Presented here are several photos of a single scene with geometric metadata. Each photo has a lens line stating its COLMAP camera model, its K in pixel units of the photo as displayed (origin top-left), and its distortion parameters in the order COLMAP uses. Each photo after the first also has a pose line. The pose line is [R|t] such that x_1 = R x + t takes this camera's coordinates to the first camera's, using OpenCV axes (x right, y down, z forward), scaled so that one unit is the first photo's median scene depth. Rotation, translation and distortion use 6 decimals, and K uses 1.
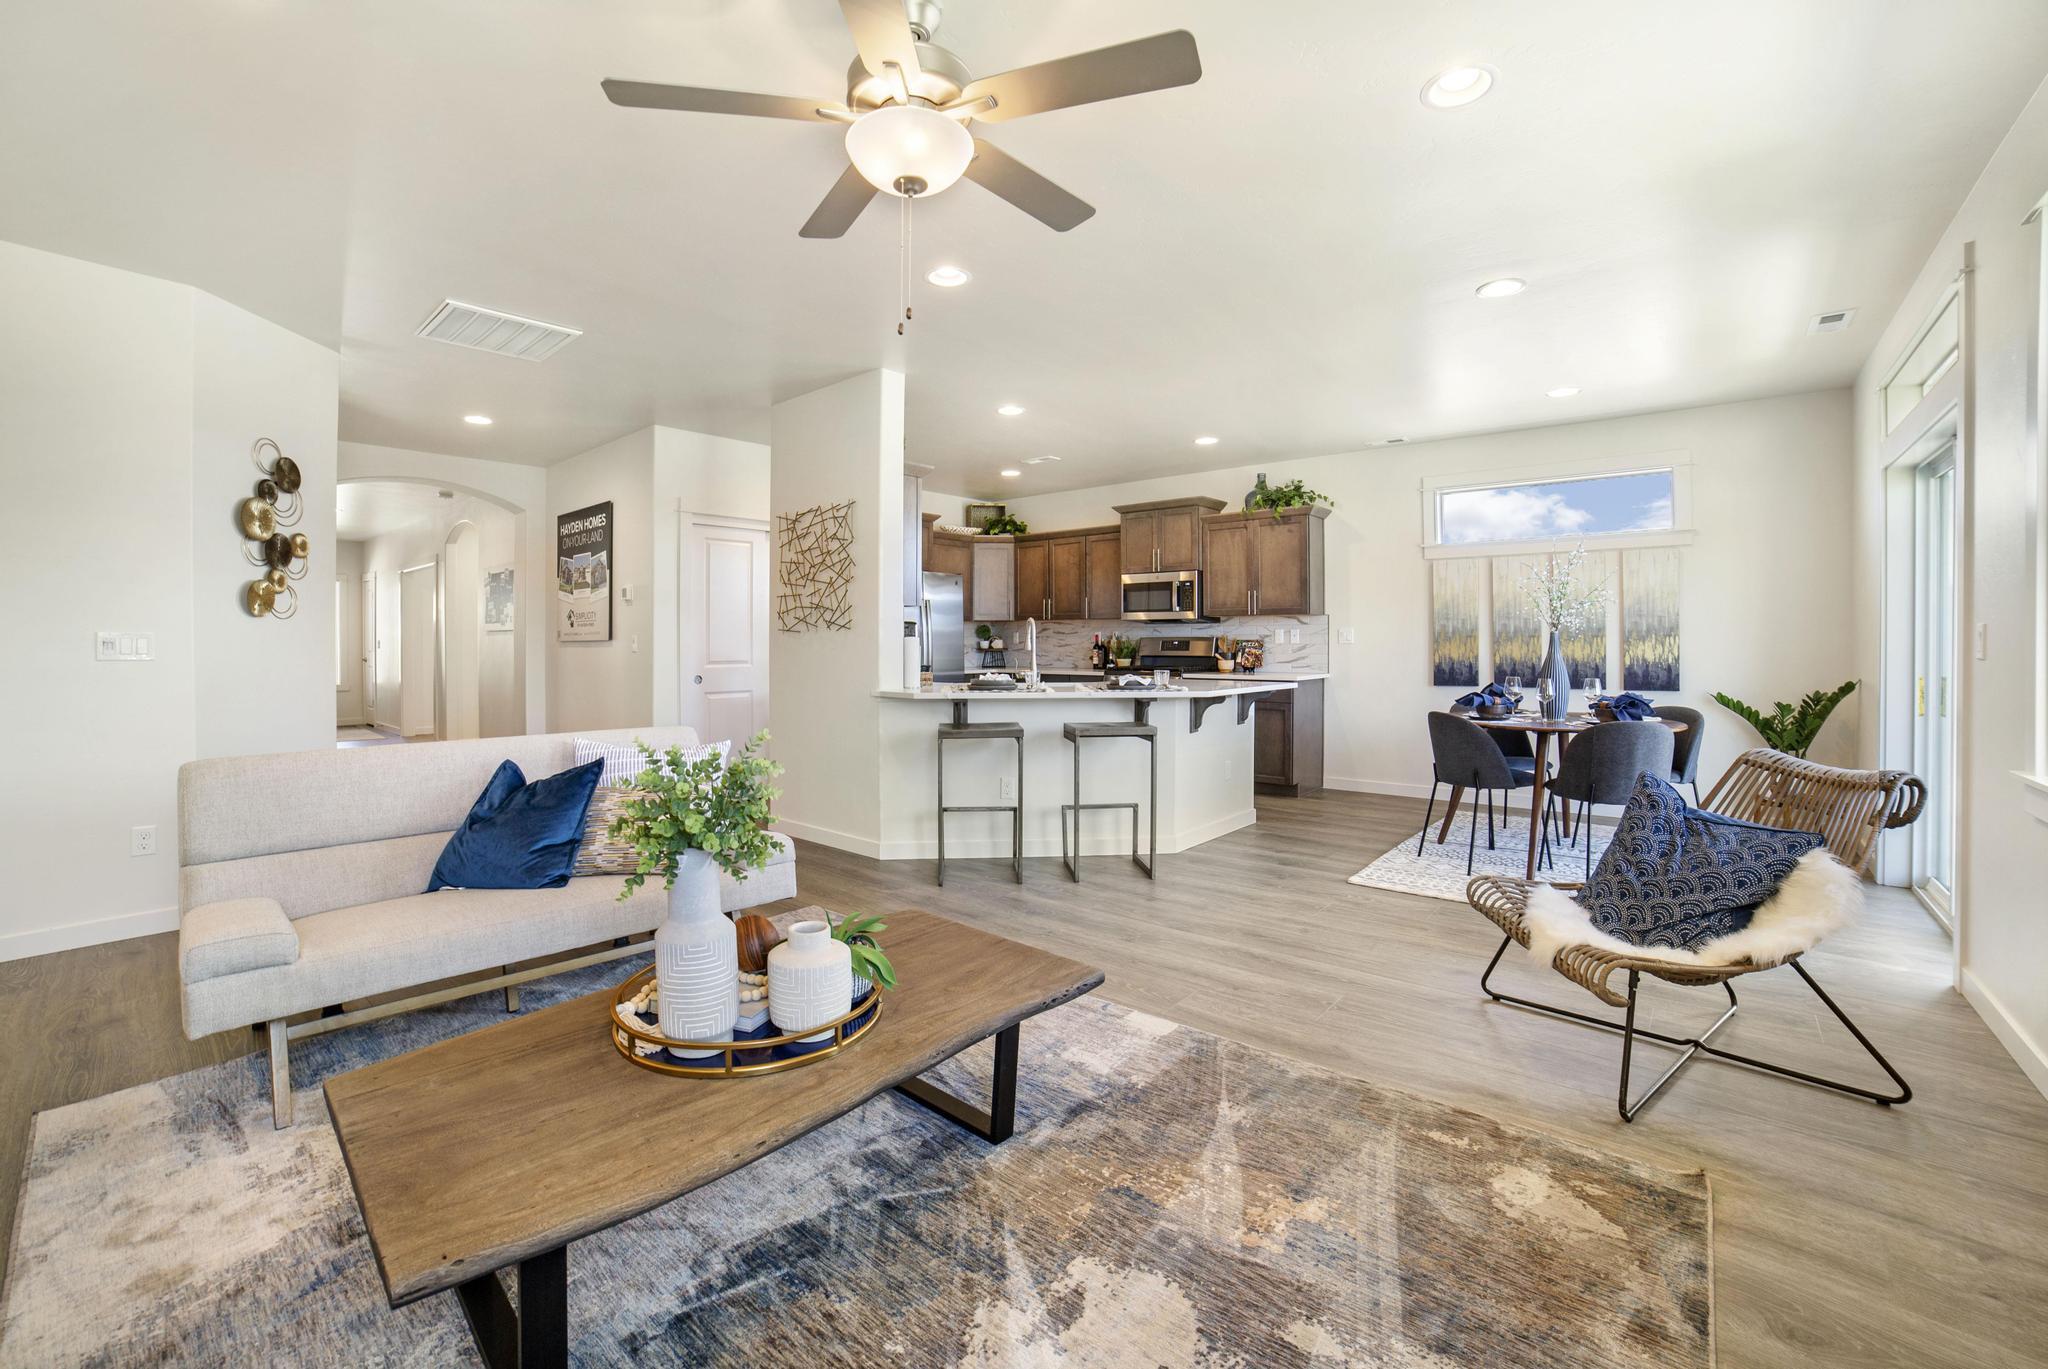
lens RADIAL K [[845.4, 0, 964.3], [0, 845.4, 654.9], [0, 0, 1]] dist [-0.014932, 0.000201]
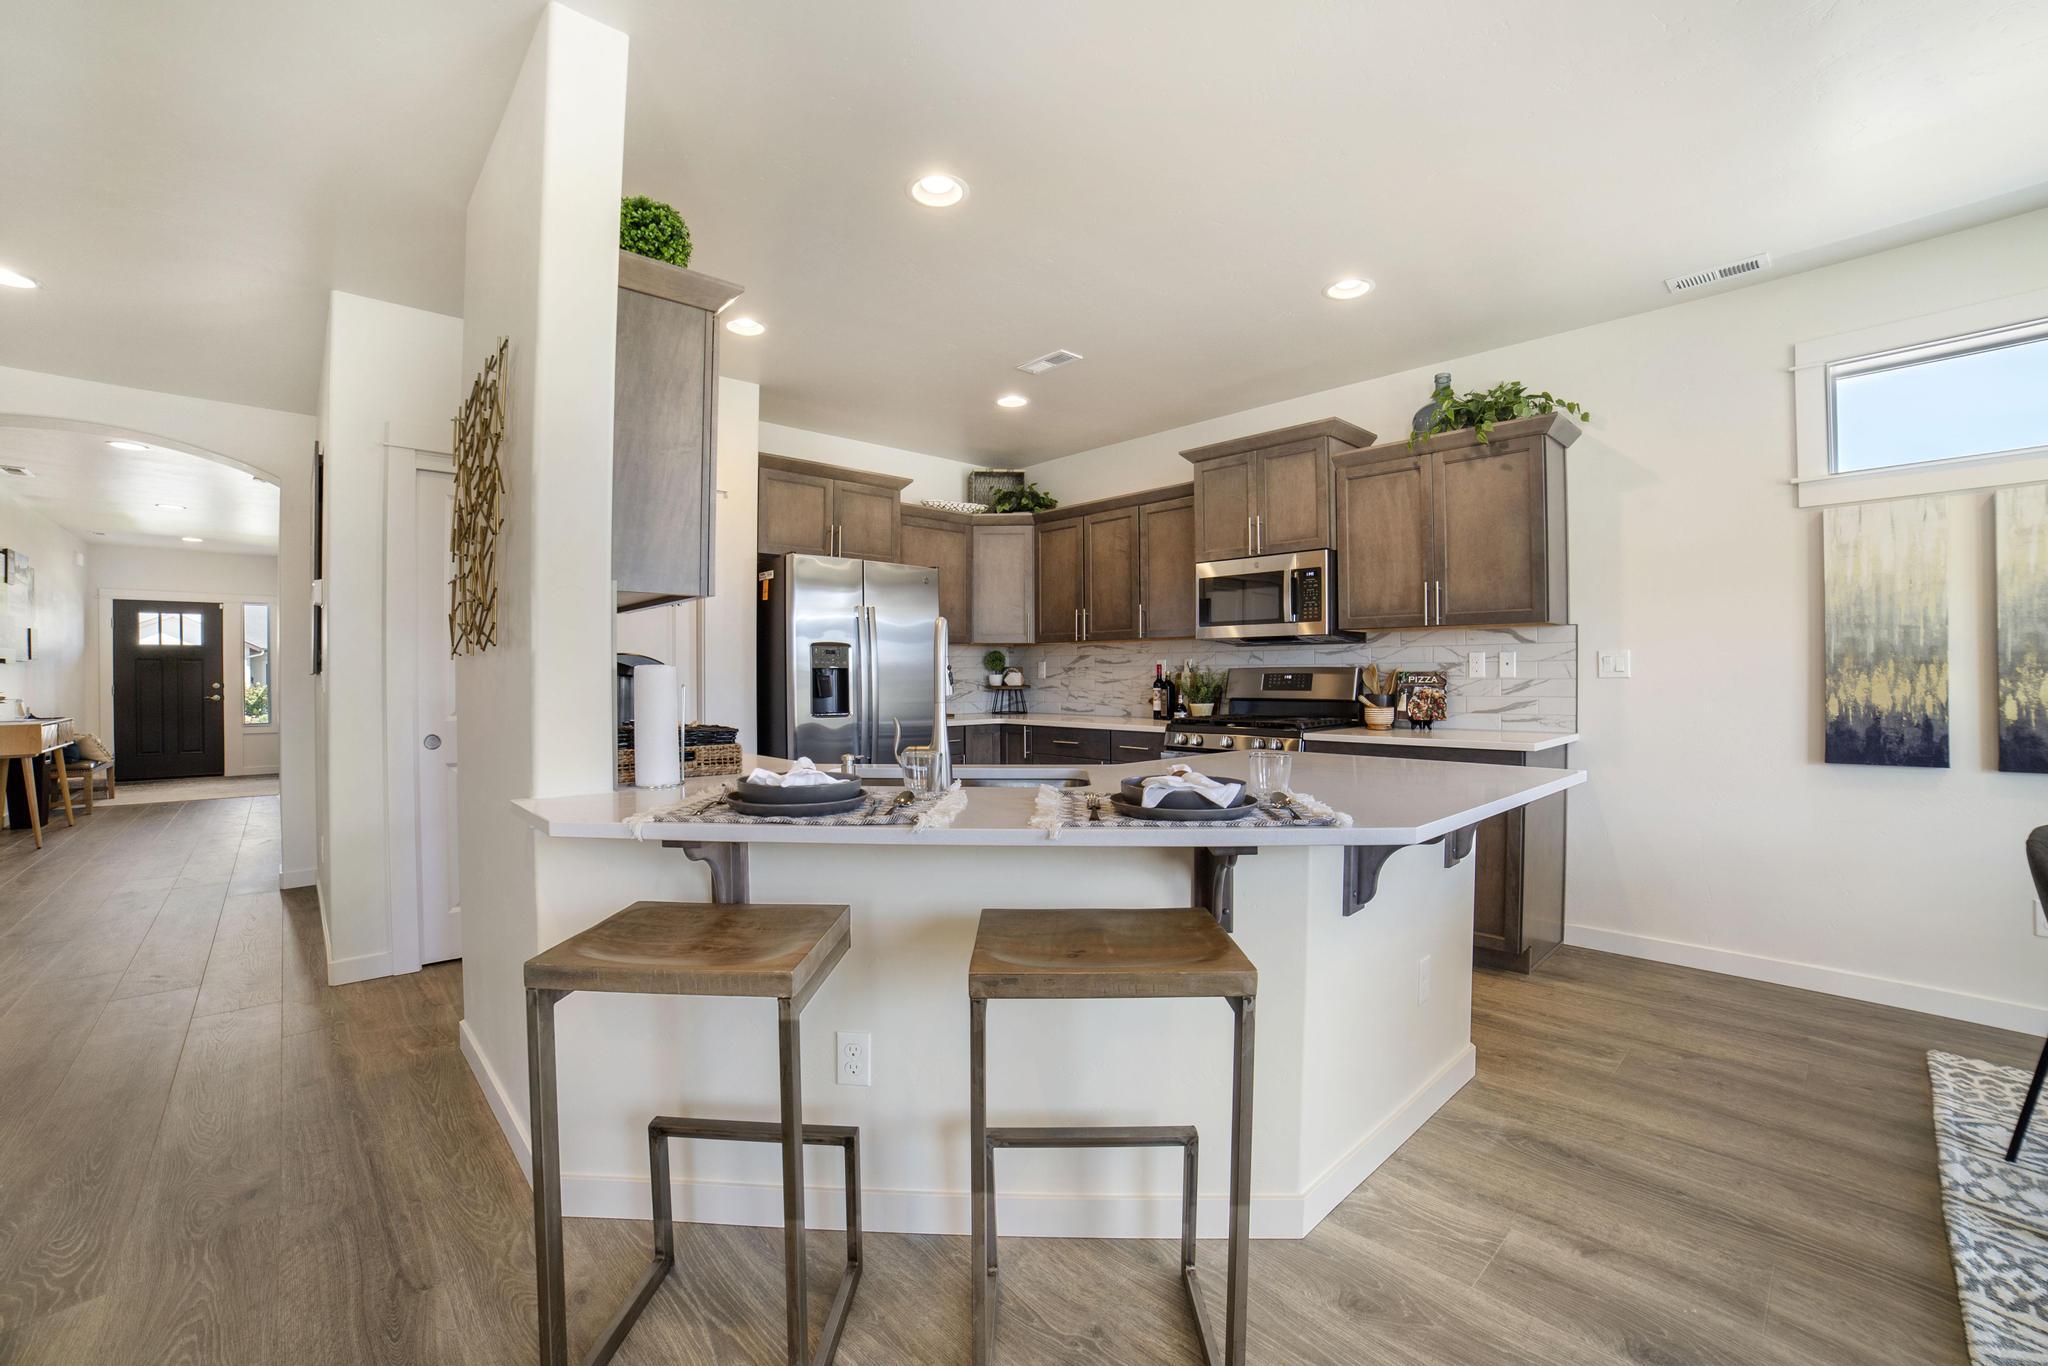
lens RADIAL K [[845.4, 0, 1019.7], [0, 845.4, 675.8], [0, 0, 1]] dist [-0.014932, 0.000201]
pose [[0.998706, -0.004383, -0.050664, 0.095252], [0.003714, 0.999905, -0.013277, -0.008304], [0.050718, 0.013072, 0.998627, 0.413592]]
